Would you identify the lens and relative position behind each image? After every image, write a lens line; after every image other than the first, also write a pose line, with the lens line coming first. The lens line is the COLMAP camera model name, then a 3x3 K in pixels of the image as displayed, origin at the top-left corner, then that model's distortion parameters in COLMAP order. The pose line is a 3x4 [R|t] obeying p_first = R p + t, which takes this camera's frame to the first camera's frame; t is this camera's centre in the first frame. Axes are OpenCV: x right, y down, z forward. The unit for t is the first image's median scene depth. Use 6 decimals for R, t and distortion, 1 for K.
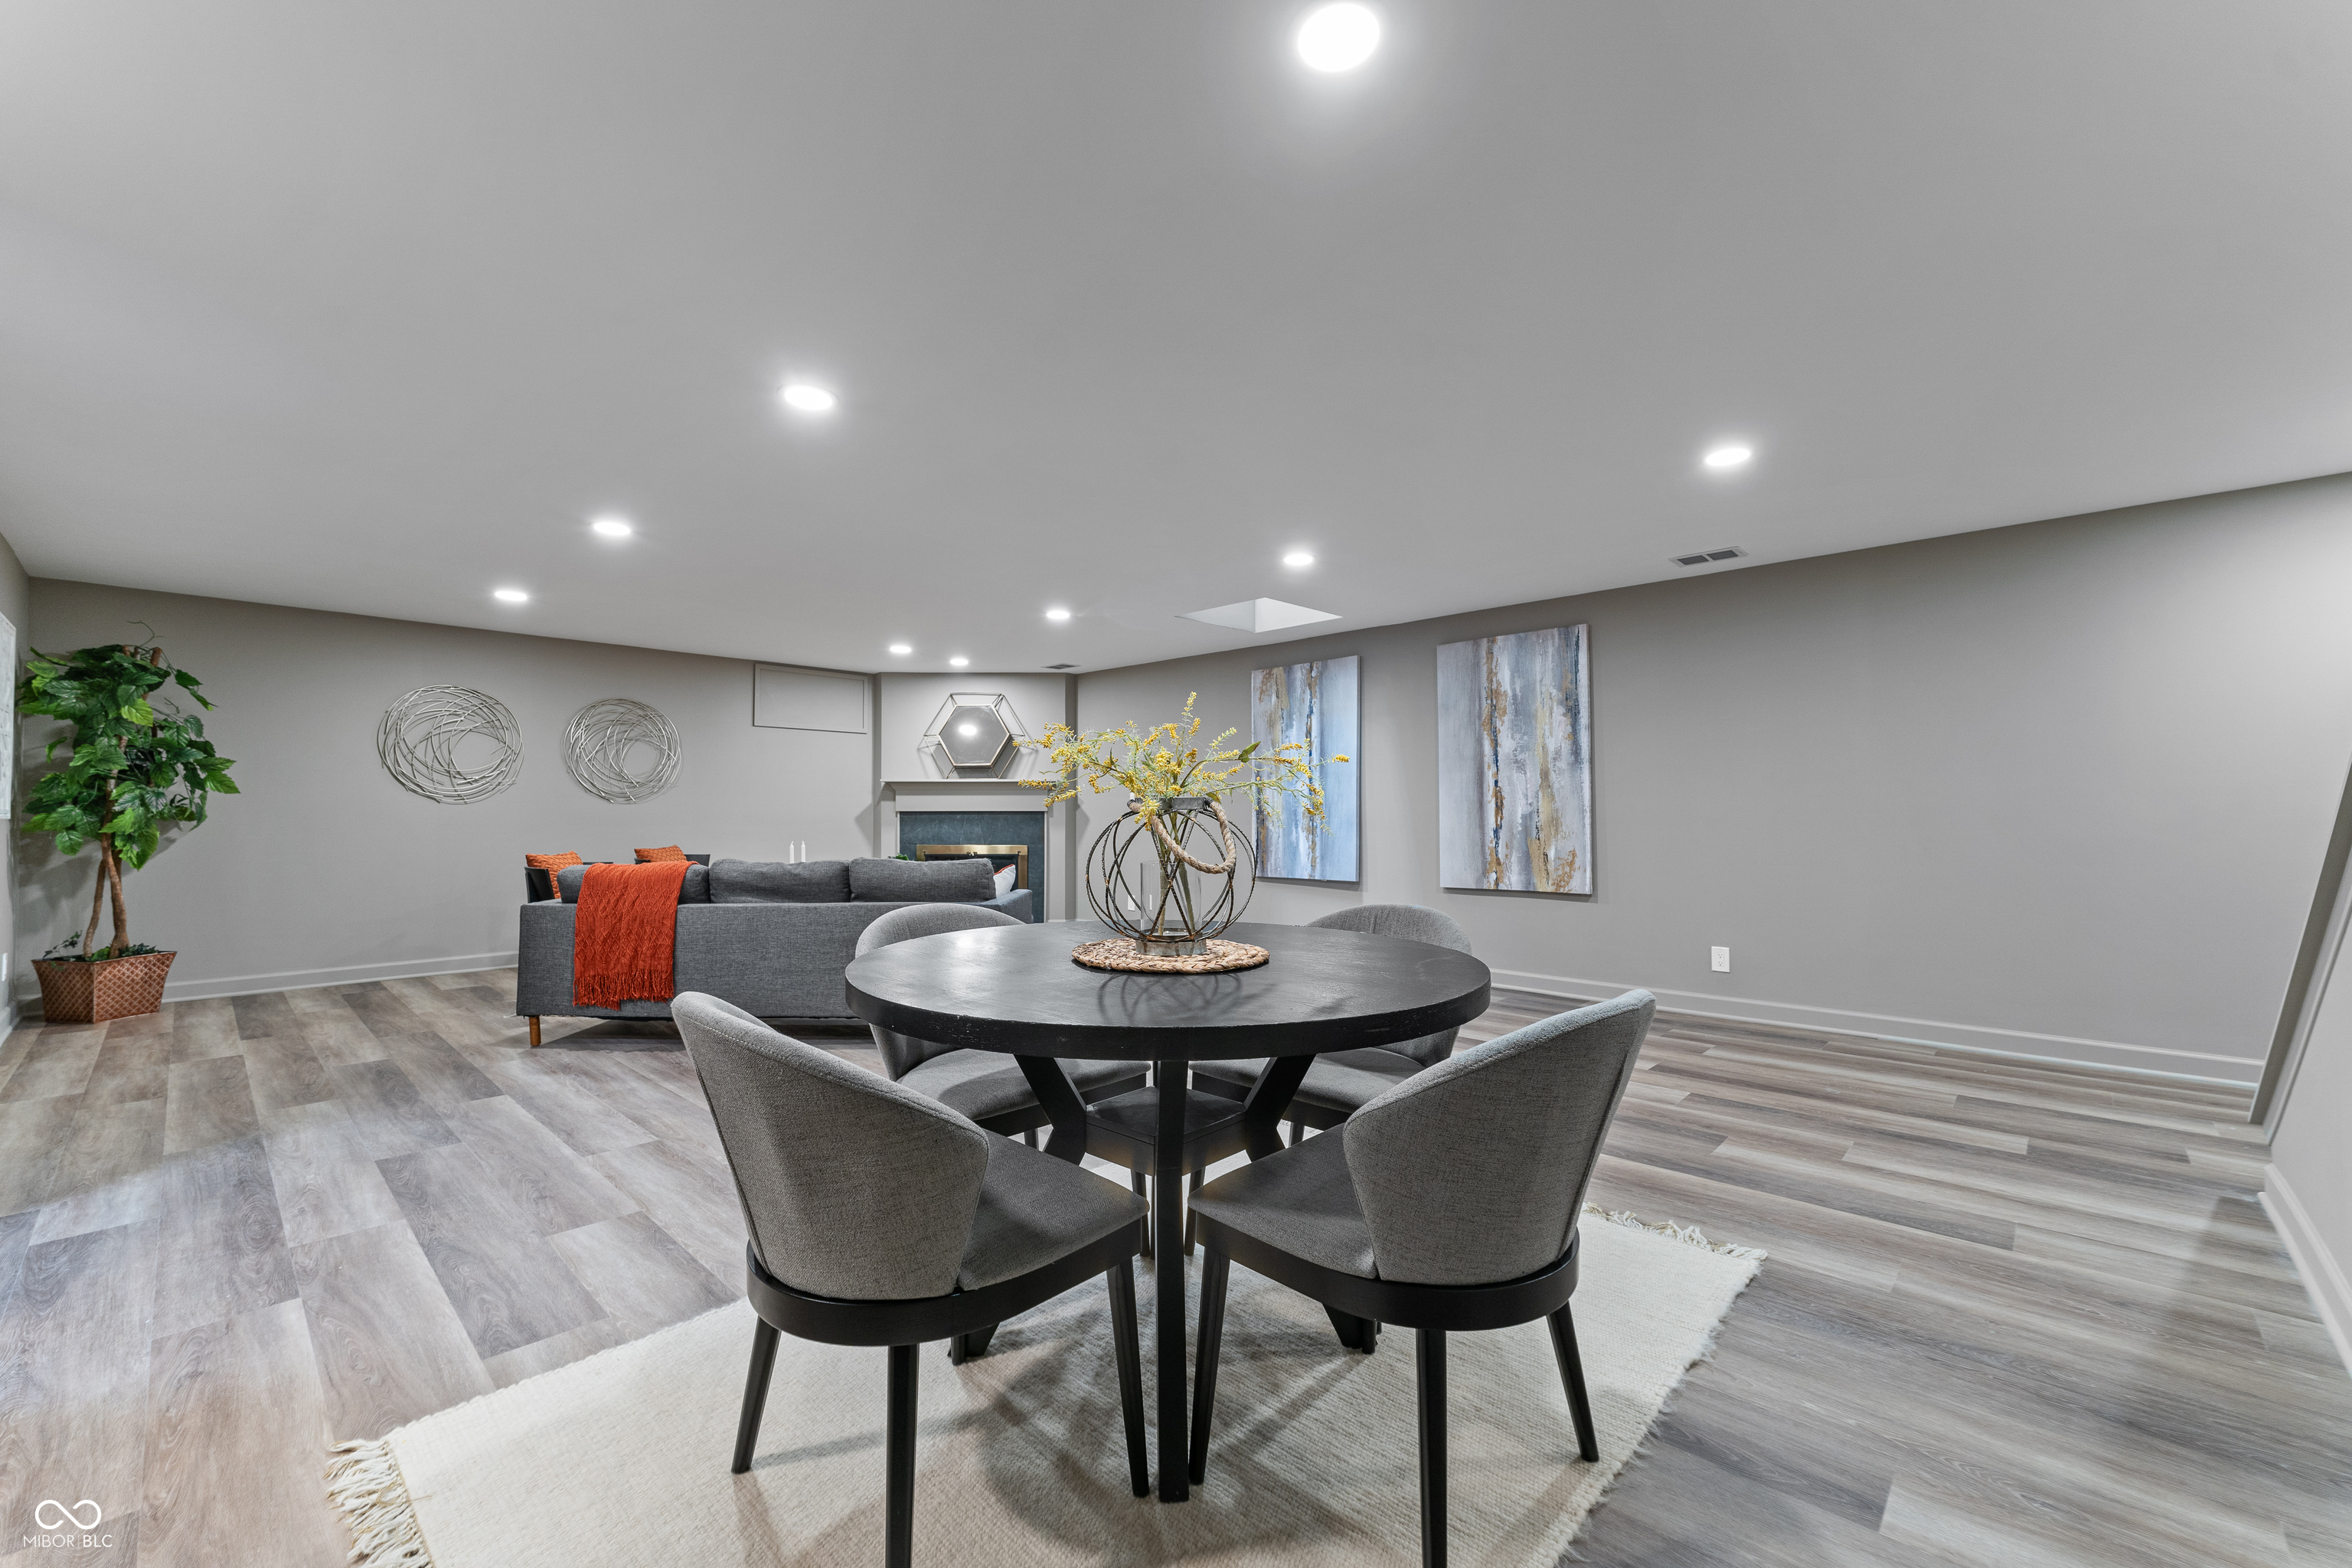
lens RADIAL K [[949.0, 0, 1170.8], [0, 949.0, 820.9], [0, 0, 1]] dist [-0.001201, 0.000119]
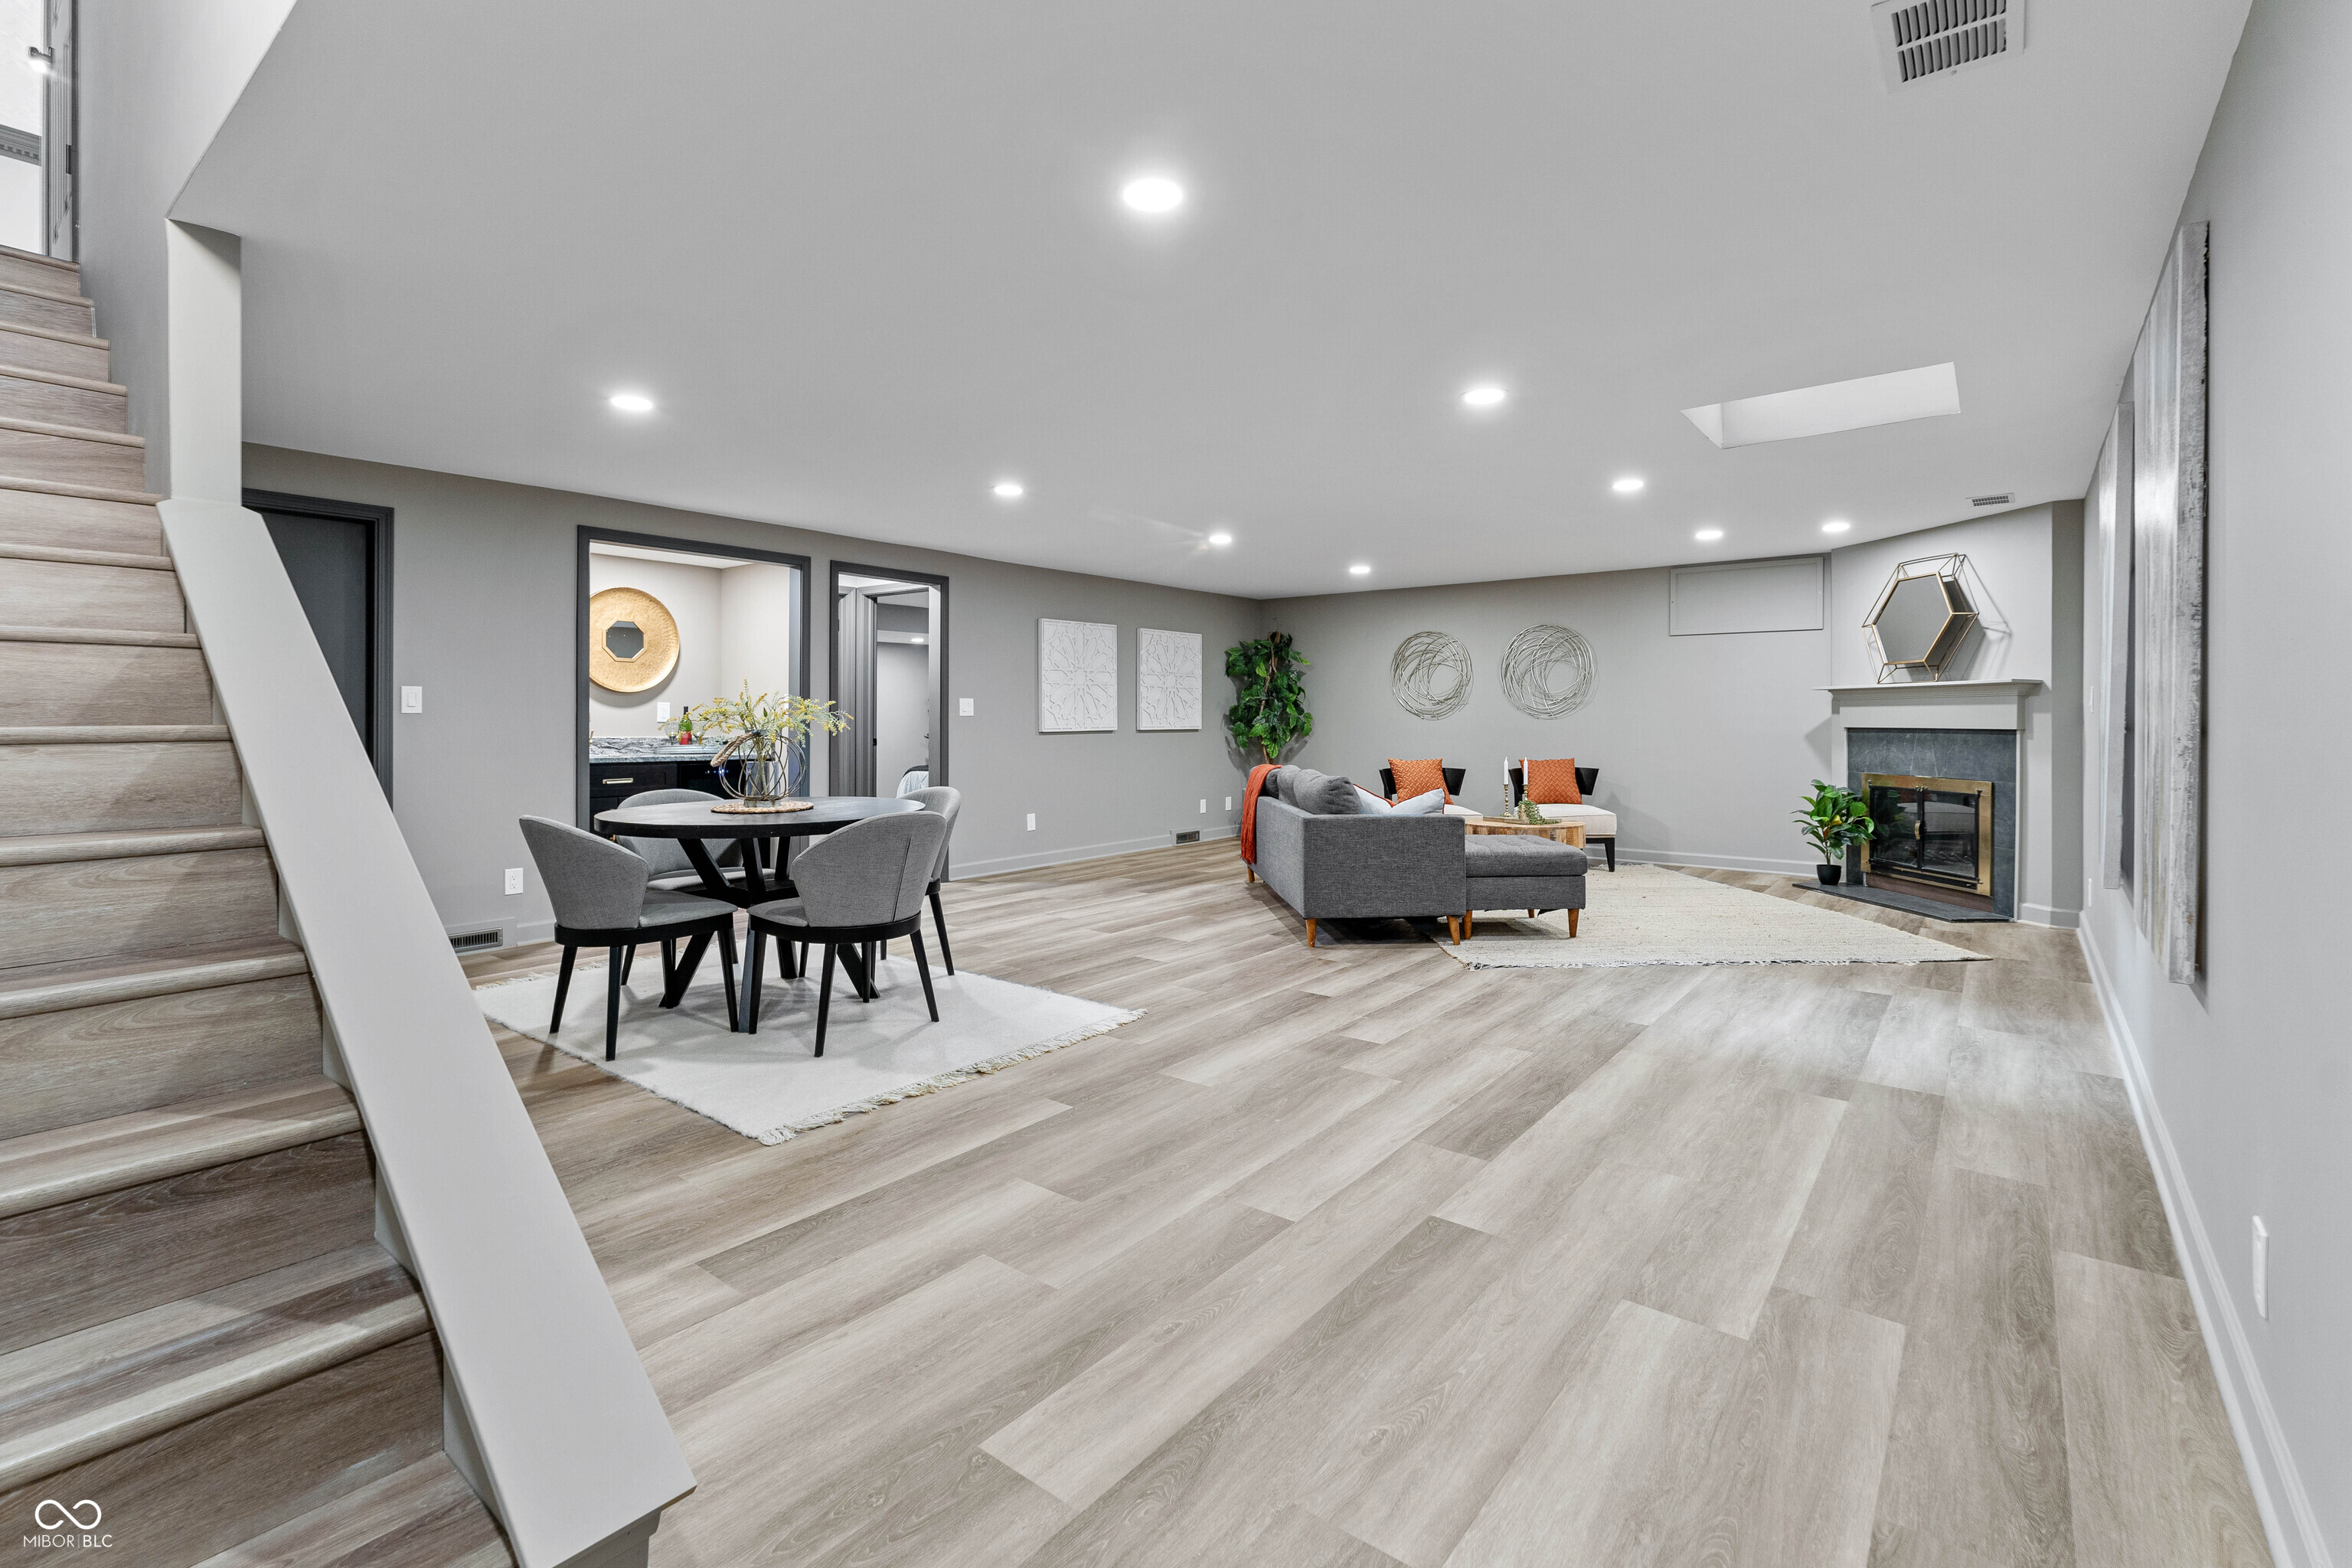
lens RADIAL K [[1067.2, 0, 1164.0], [0, 1067.2, 742.8], [0, 0, 1]] dist [-0.002016, -0.000515]
pose [[0.077103, 0.023338, -0.996750, 0.661709], [-0.006682, 0.999716, 0.022890, -0.016560], [0.997001, 0.004895, 0.077237, 0.474739]]
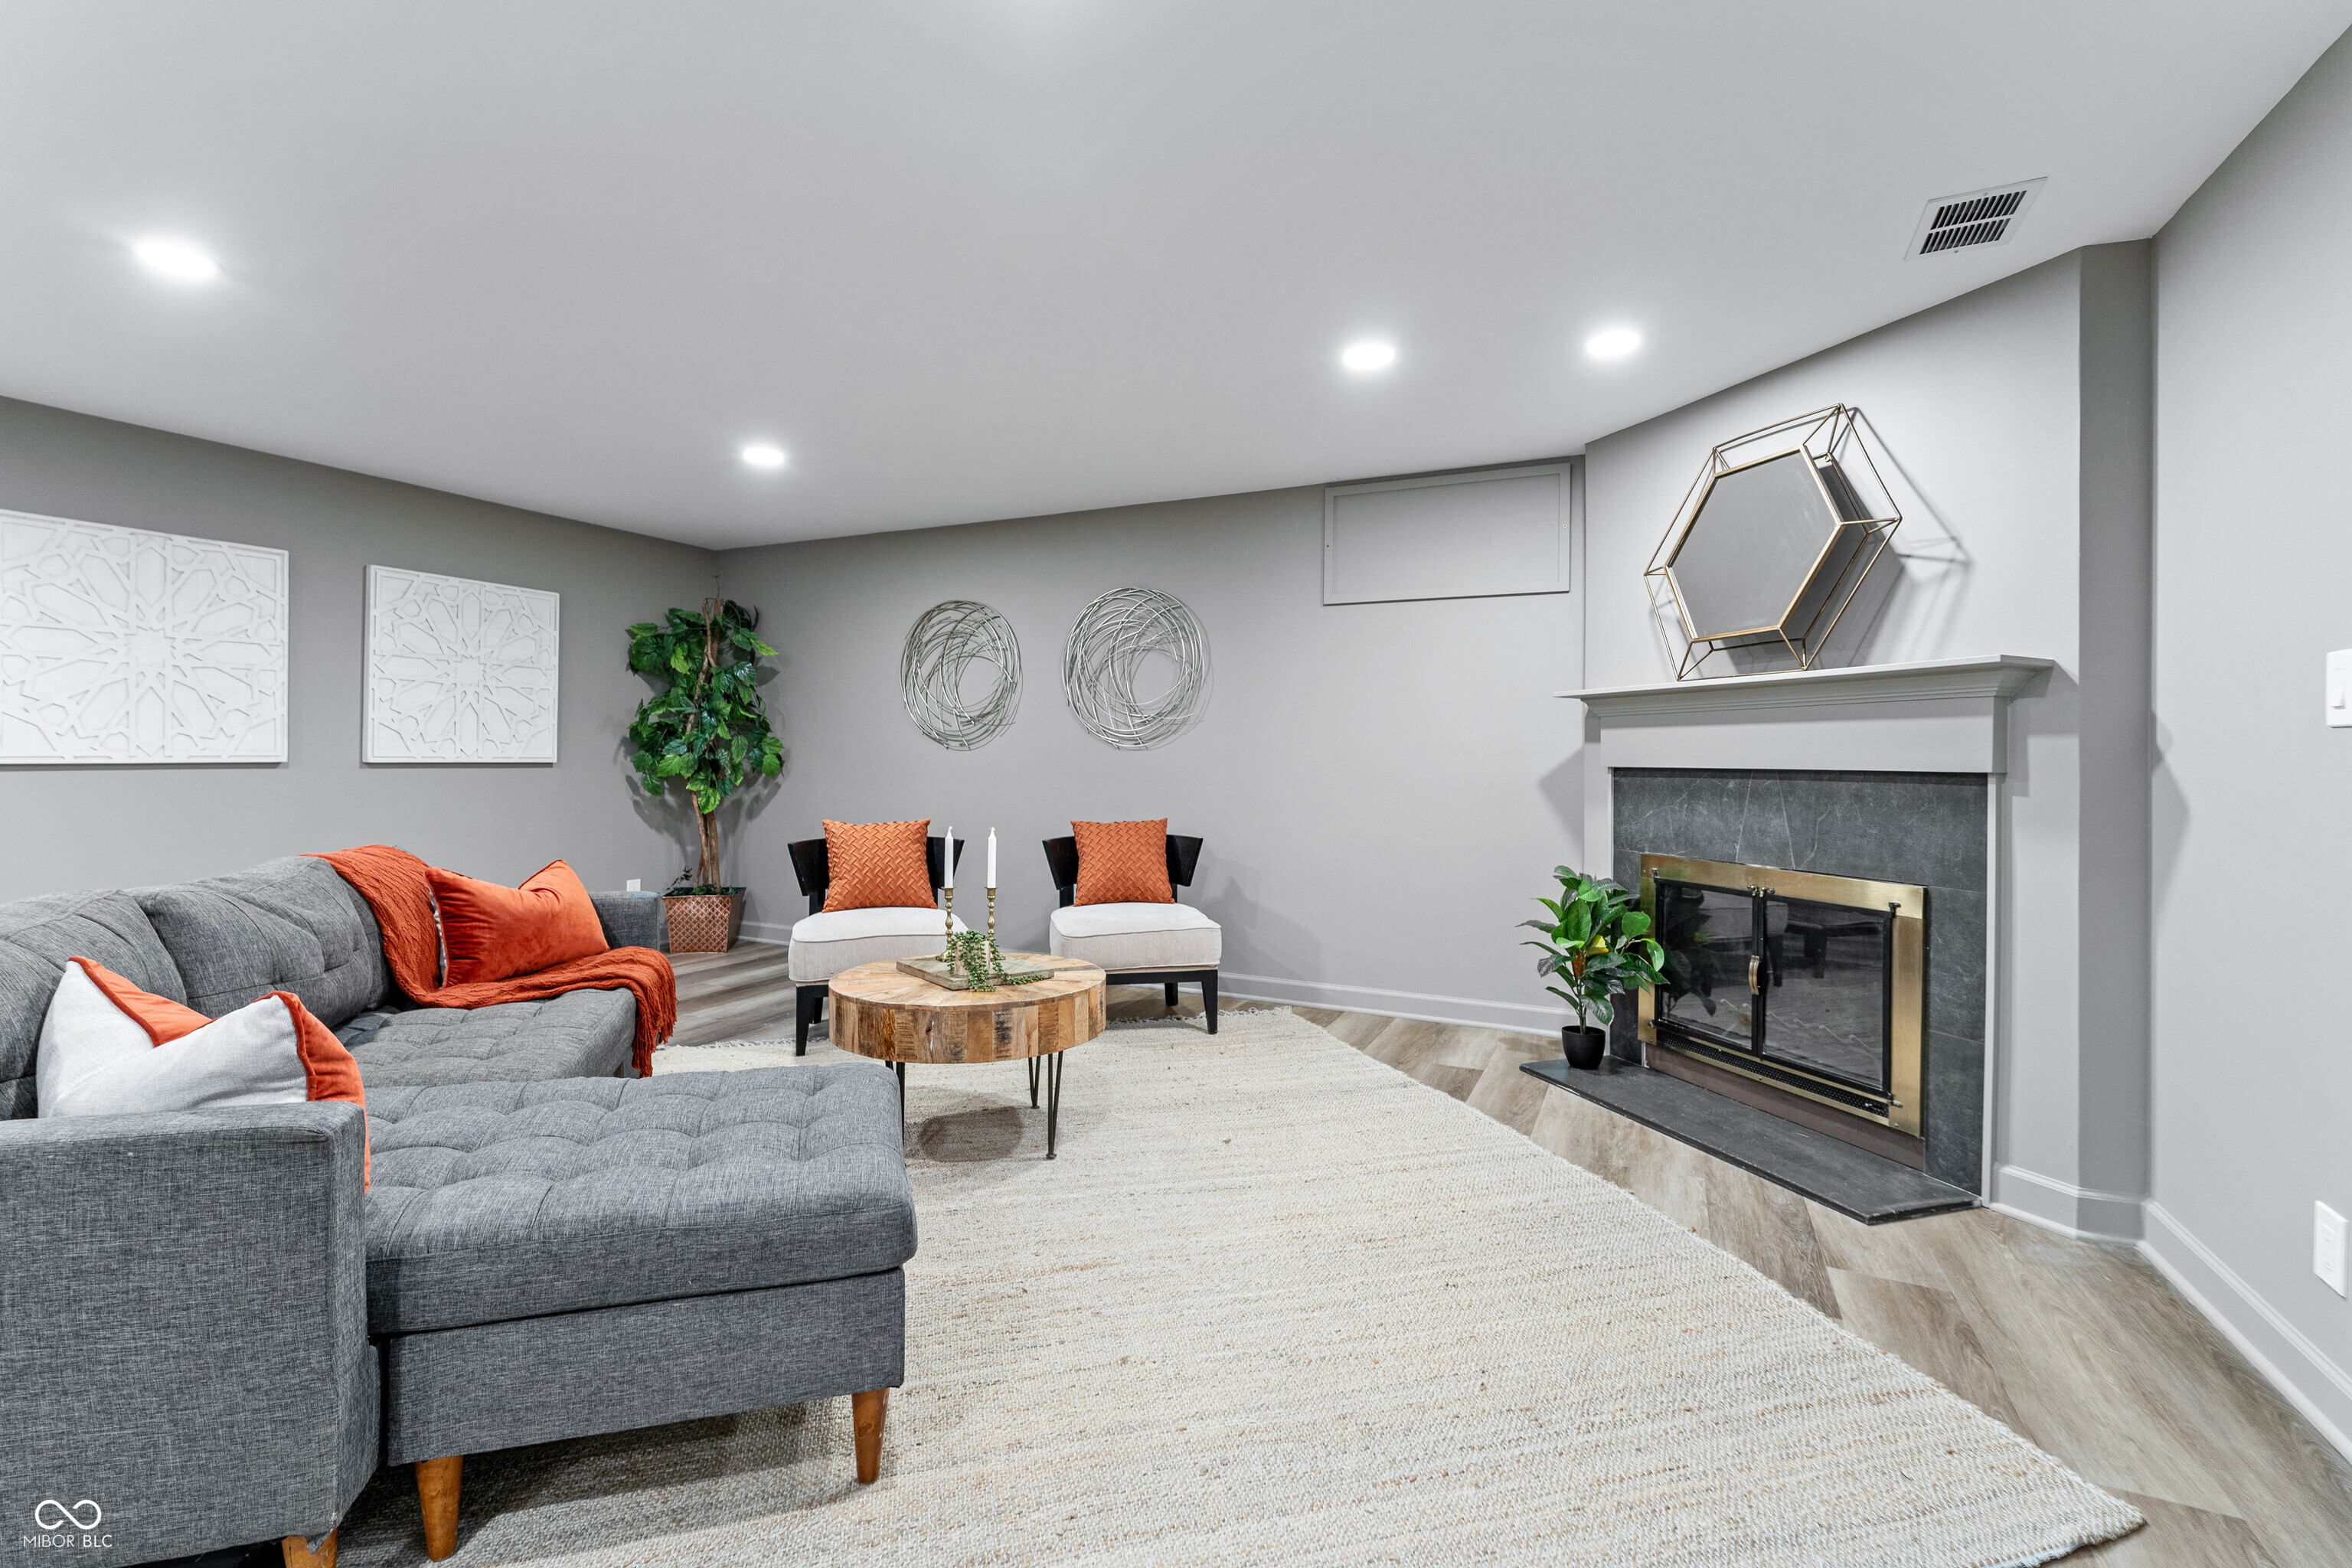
lens RADIAL K [[1002.6, 0, 1176.0], [0, 1002.6, 784.0], [0, 0, 1]] dist [0.001788, 0.000163]
pose [[0.297813, 0.027684, -0.954223, 0.089276], [-0.016600, 0.999578, 0.023818, -0.011882], [0.954480, 0.008747, 0.298147, 0.857766]]
